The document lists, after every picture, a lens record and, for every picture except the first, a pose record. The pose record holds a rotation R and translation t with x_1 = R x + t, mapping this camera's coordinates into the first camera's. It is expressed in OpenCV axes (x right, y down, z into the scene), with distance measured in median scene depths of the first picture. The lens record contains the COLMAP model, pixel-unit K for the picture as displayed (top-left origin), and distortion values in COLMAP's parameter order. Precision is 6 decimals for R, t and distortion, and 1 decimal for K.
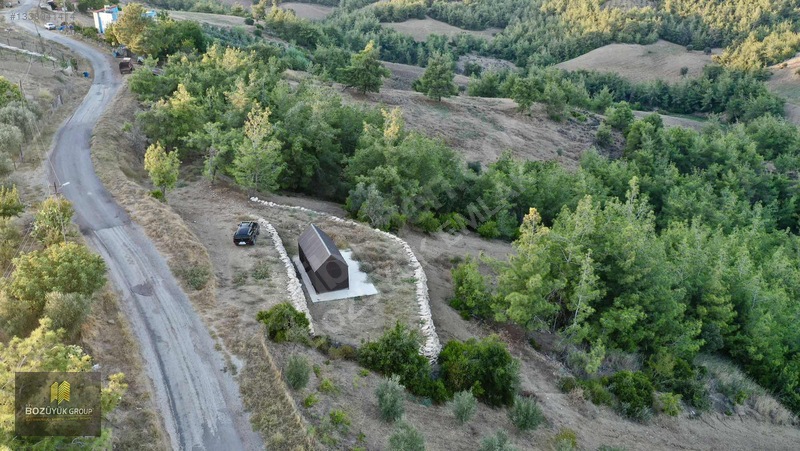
lens RADIAL K [[630.3, 0, 401.8], [0, 630.3, 224.2], [0, 0, 1]] dist [0.006850, 0.001206]
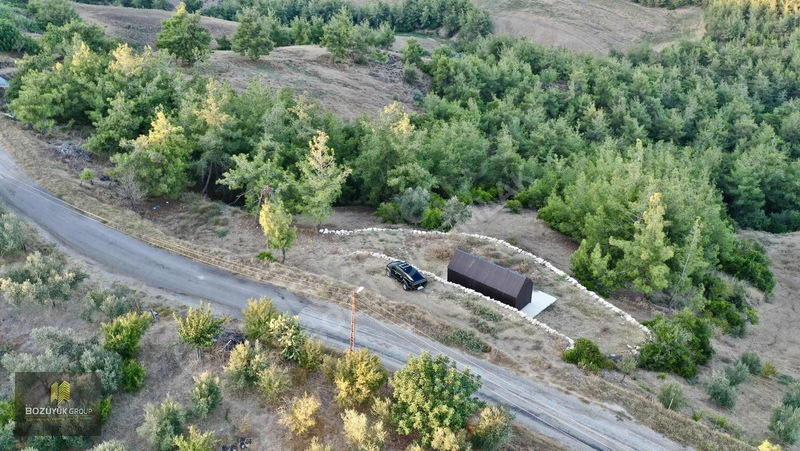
lens RADIAL K [[630.3, 0, 401.8], [0, 630.3, 224.2], [0, 0, 1]] dist [0.006850, 0.001206]
pose [[0.871333, -0.234066, 0.431267, -0.222547], [0.178895, 0.969937, 0.164984, -0.076226], [-0.456919, -0.066604, 0.887011, 0.050515]]
